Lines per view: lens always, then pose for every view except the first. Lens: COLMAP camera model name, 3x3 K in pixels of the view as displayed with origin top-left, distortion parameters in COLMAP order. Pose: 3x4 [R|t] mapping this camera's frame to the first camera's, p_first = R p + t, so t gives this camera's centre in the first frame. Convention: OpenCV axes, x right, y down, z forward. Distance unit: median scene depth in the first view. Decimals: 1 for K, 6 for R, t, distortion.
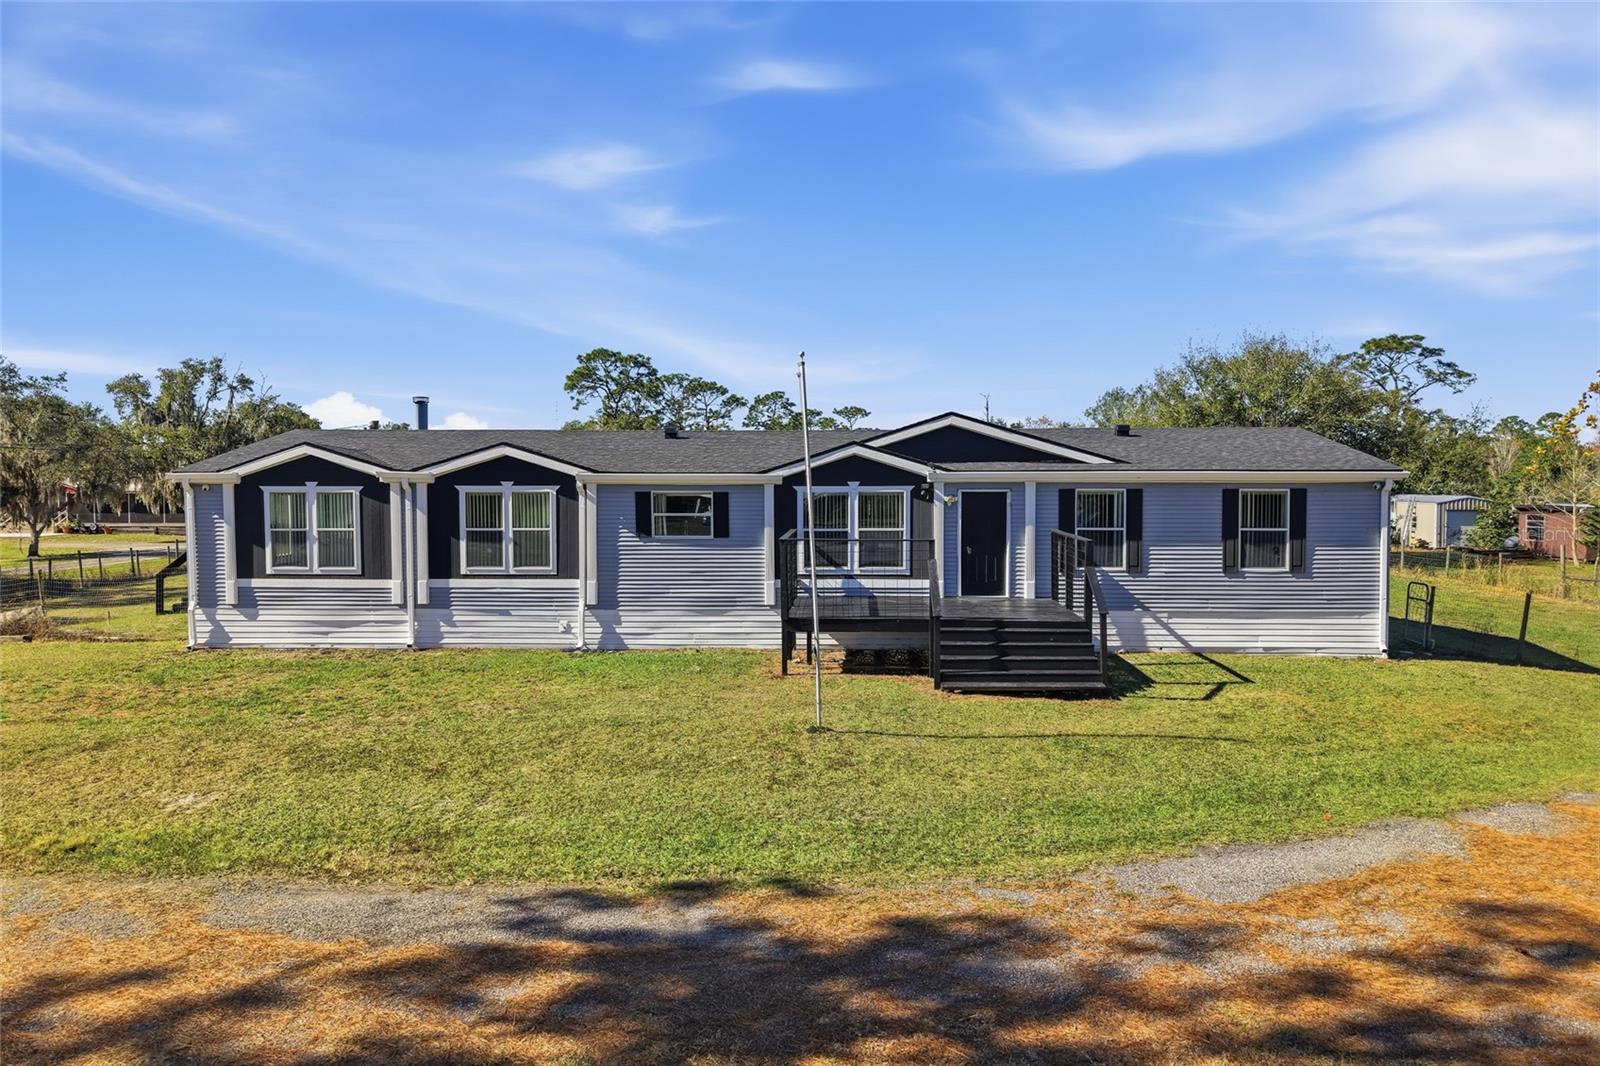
lens RADIAL K [[1068.1, 0, 803.9], [0, 1068.1, 531.5], [0, 0, 1]] dist [-0.006562, -0.003578]
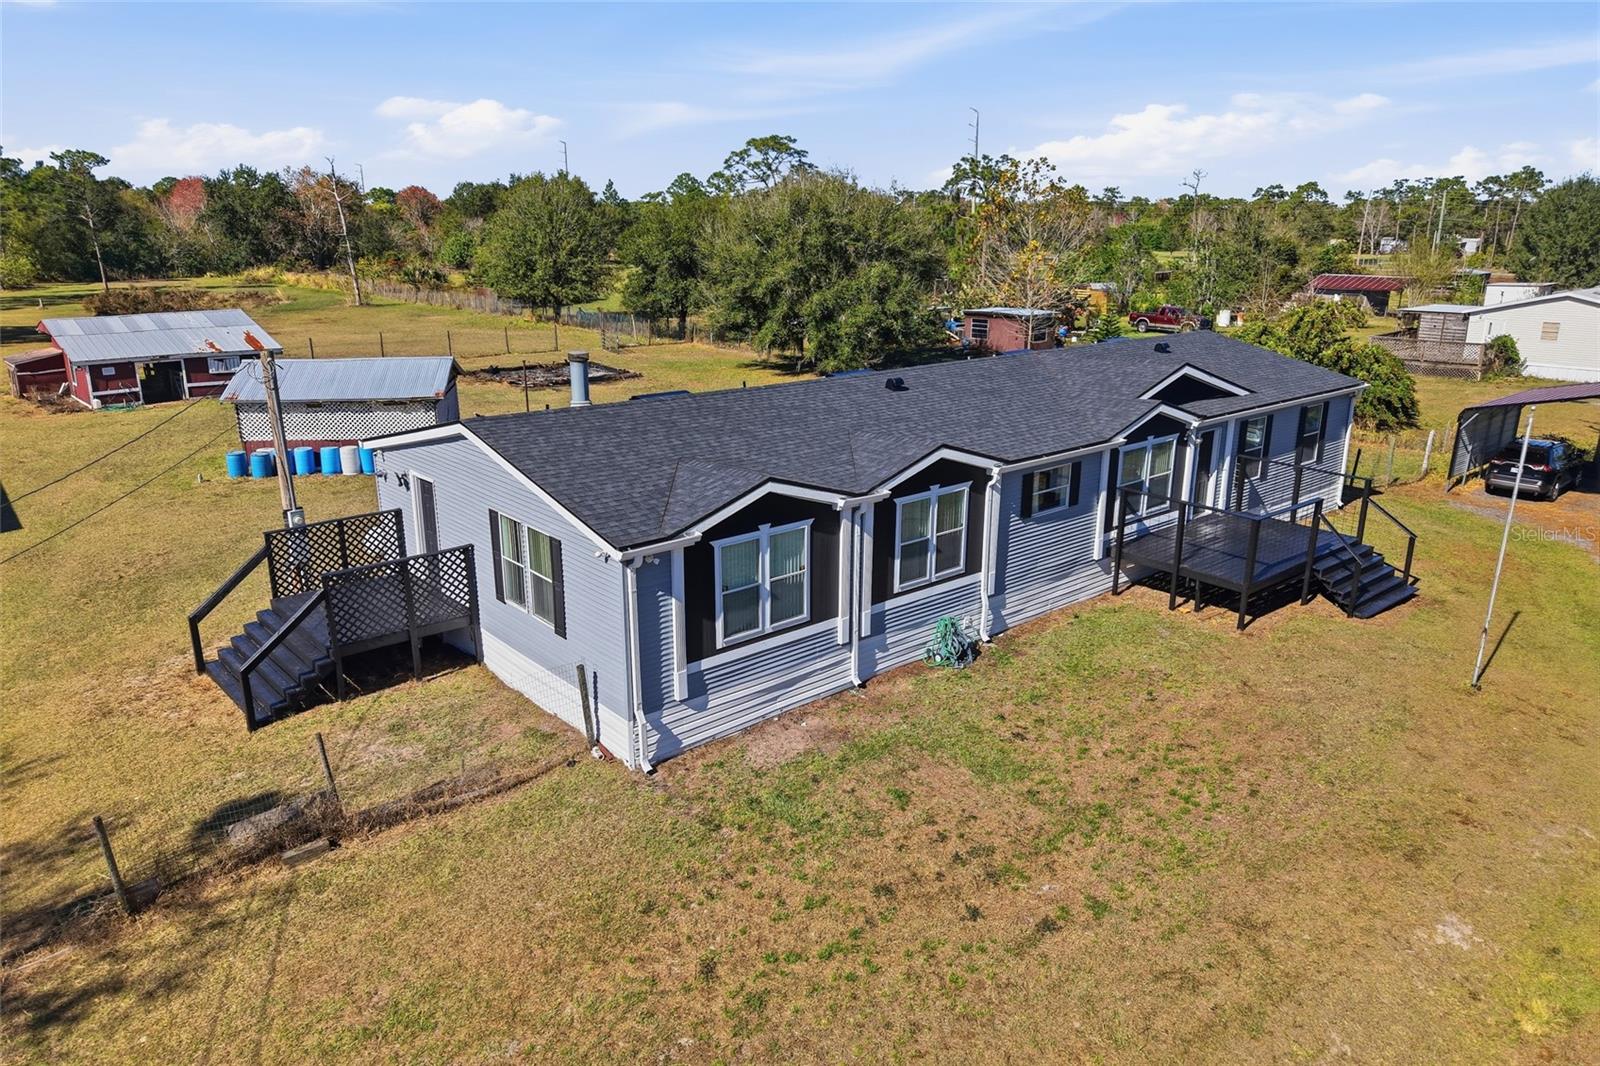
lens RADIAL K [[1068.1, 0, 801.9], [0, 1068.1, 535.3], [0, 0, 1]] dist [-0.006562, -0.003578]
pose [[0.739587, -0.189683, 0.645780, -0.949222], [0.030655, 0.967964, 0.249210, -0.233491], [-0.672363, -0.164516, 0.721708, 0.414662]]
